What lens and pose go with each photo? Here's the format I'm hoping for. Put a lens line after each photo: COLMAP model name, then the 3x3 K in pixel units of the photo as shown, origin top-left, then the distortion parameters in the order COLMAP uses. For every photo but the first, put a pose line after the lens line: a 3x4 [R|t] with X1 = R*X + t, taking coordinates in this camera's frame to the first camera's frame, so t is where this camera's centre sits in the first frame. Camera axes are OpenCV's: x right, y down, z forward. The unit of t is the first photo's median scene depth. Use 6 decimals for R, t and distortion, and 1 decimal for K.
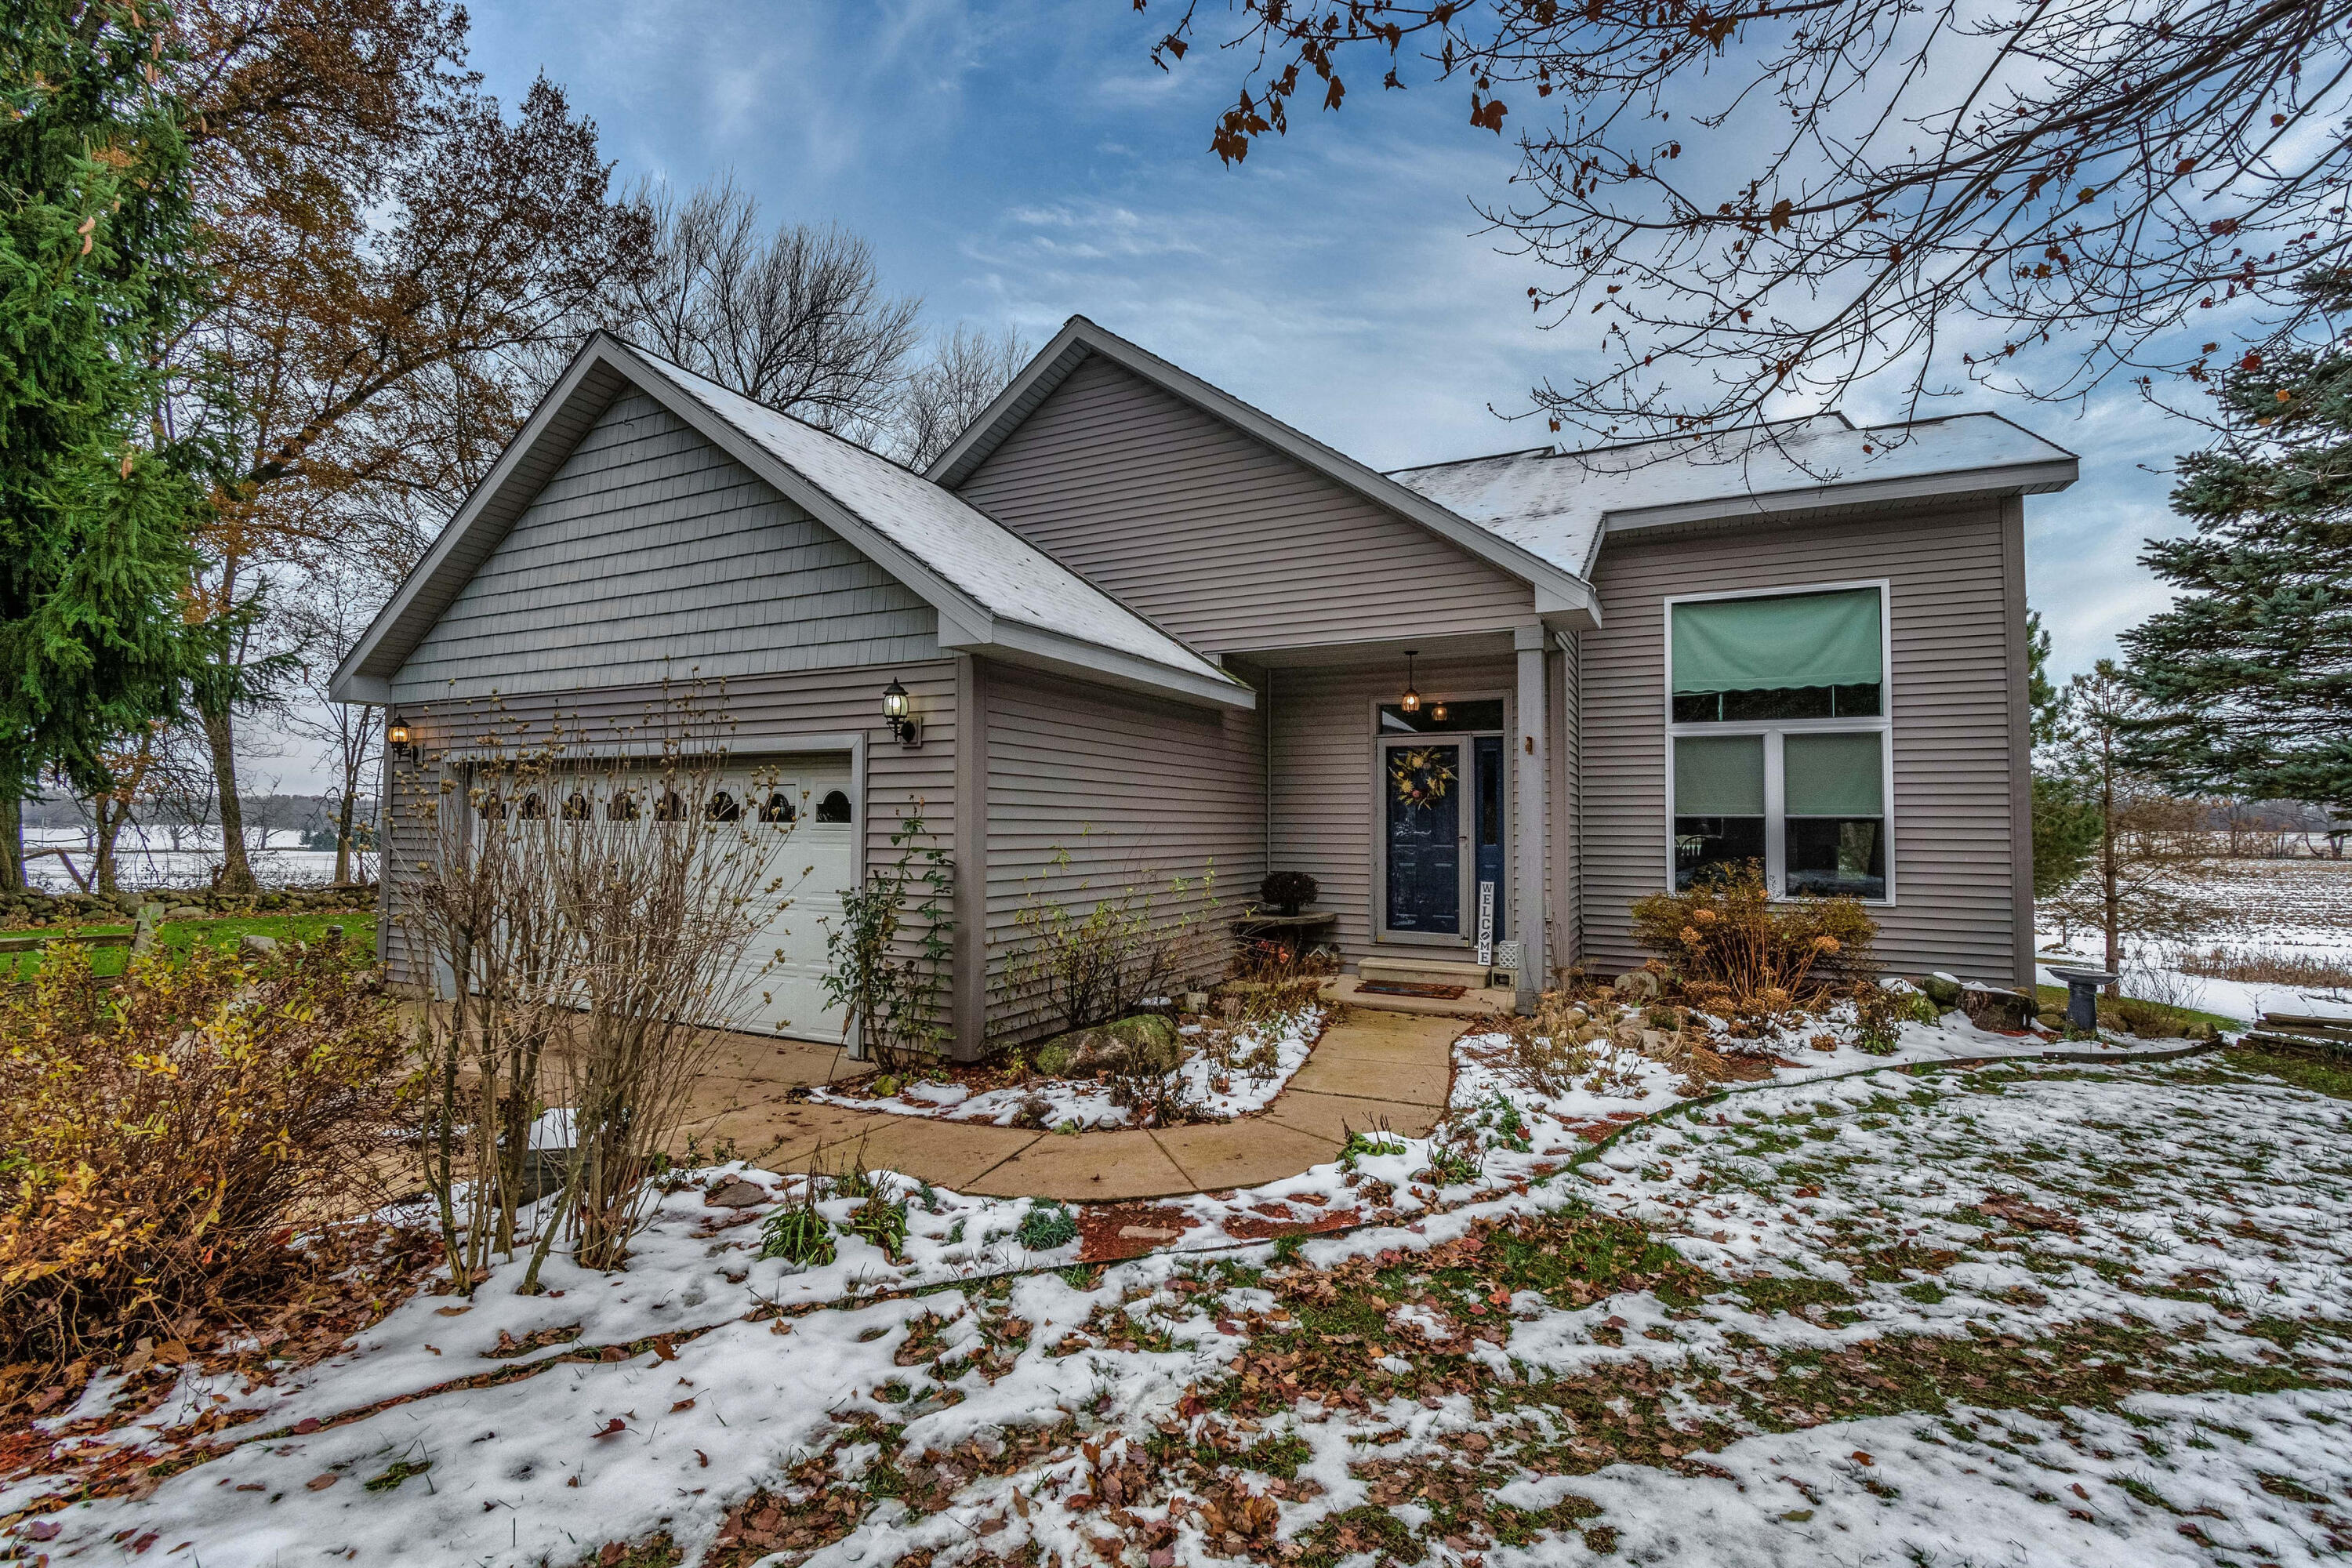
lens RADIAL K [[1034.8, 0, 1176.0], [0, 1034.8, 784.0], [0, 0, 1]] dist [0.000068, -0.000825]
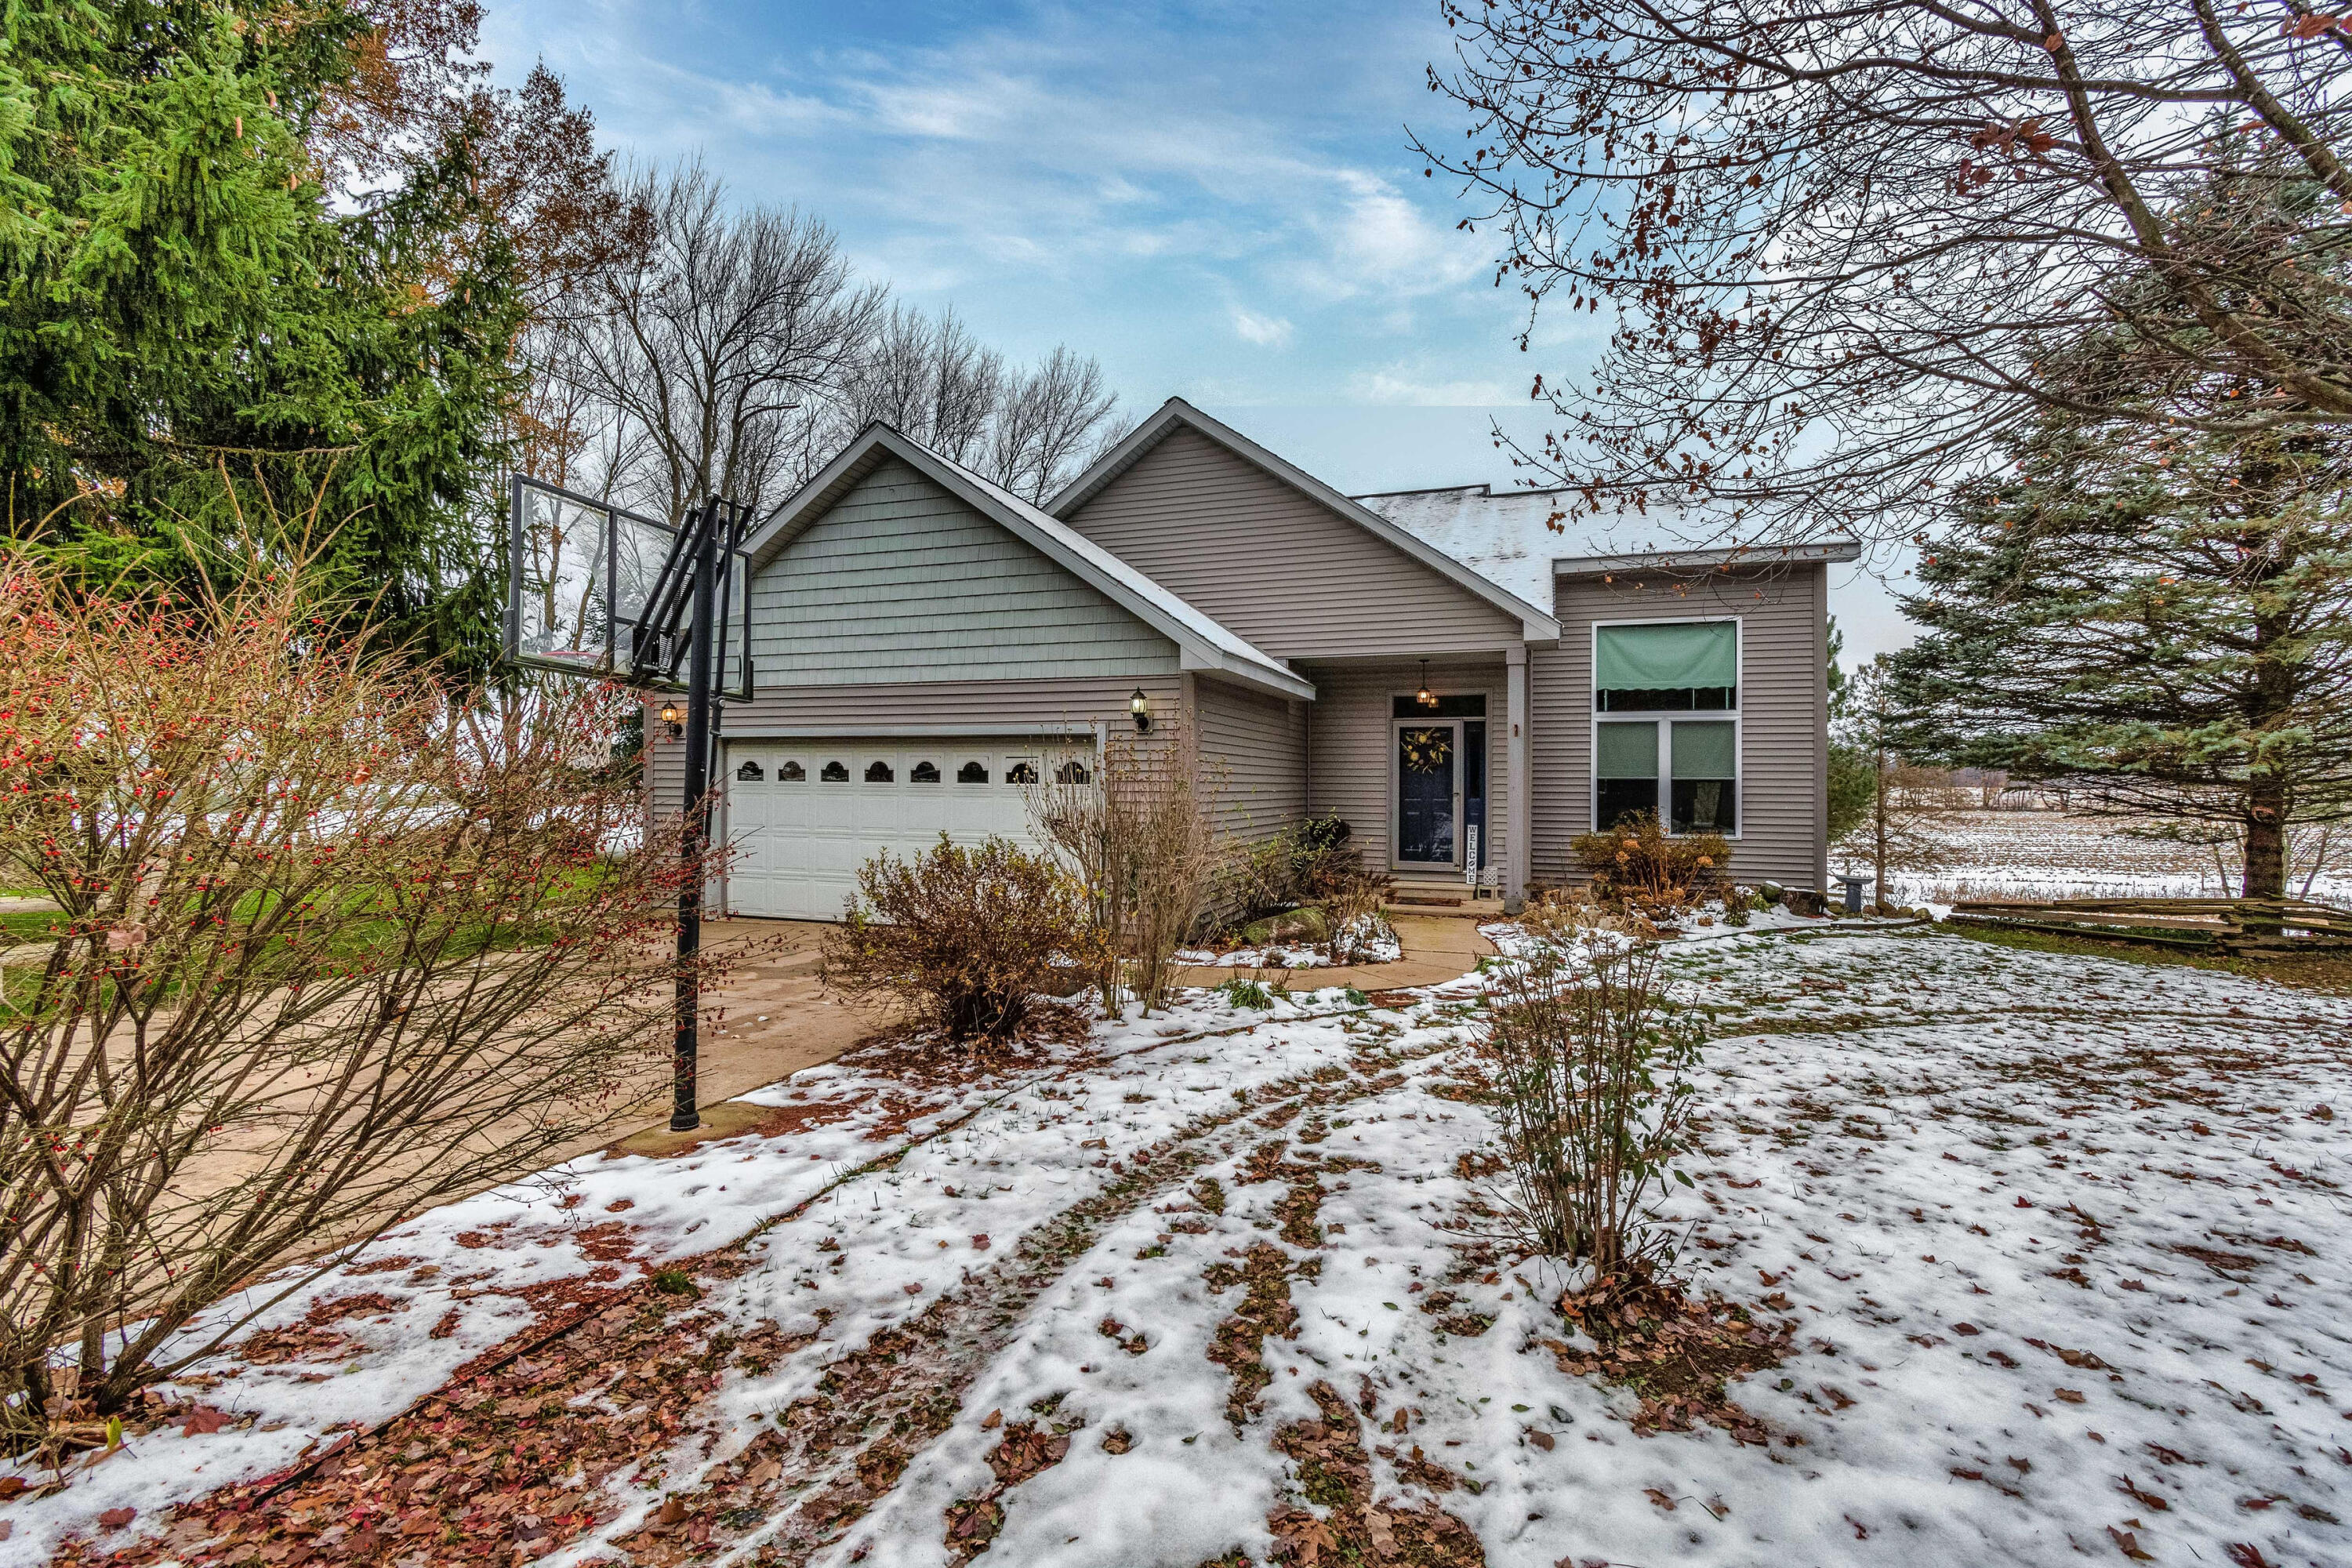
lens RADIAL K [[1034.0, 0, 1178.5], [0, 1034.0, 775.8], [0, 0, 1]] dist [-0.000123, 0.000317]
pose [[0.991258, -0.000079, 0.131935, -0.291691], [-0.004245, 0.999463, 0.032485, -0.016686], [-0.131867, -0.032761, 0.990726, -0.347638]]
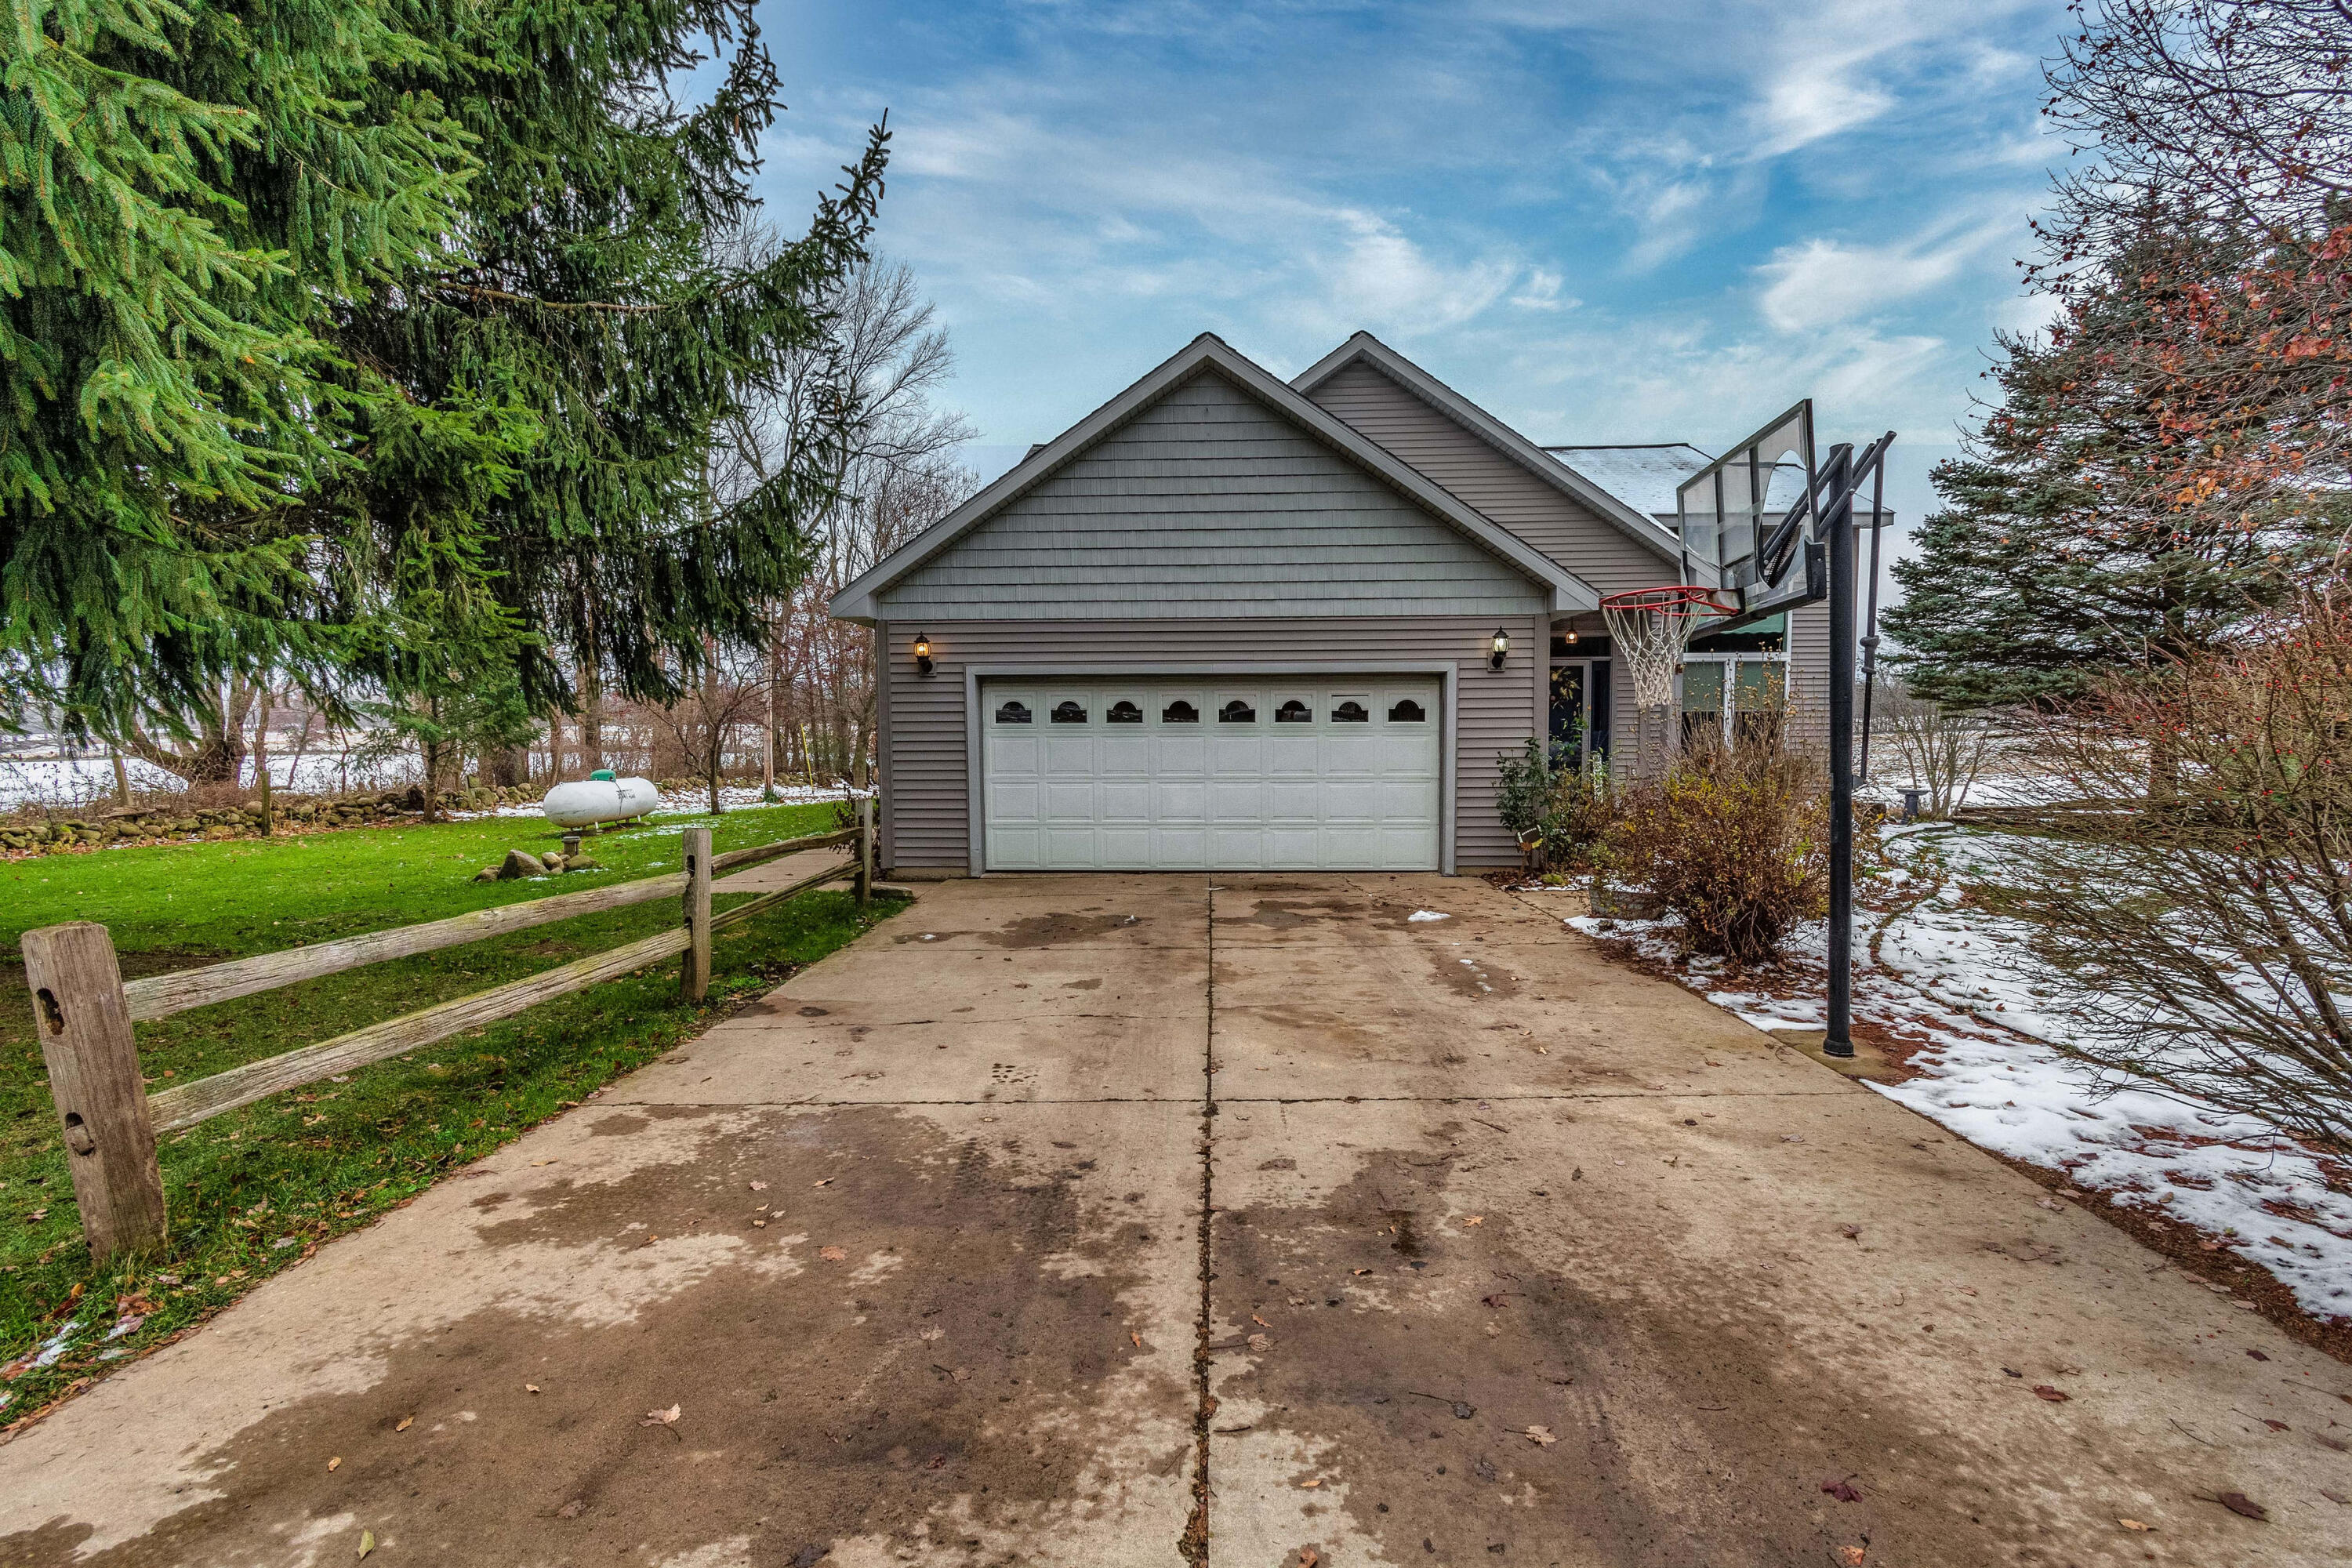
lens RADIAL K [[1034.8, 0, 1176.0], [0, 1034.8, 784.0], [0, 0, 1]] dist [0.000068, -0.000825]
pose [[0.907585, -0.039012, 0.418053, -0.965028], [-0.002645, 0.995123, 0.098605, -0.014224], [-0.419861, -0.090598, 0.903055, -0.144634]]
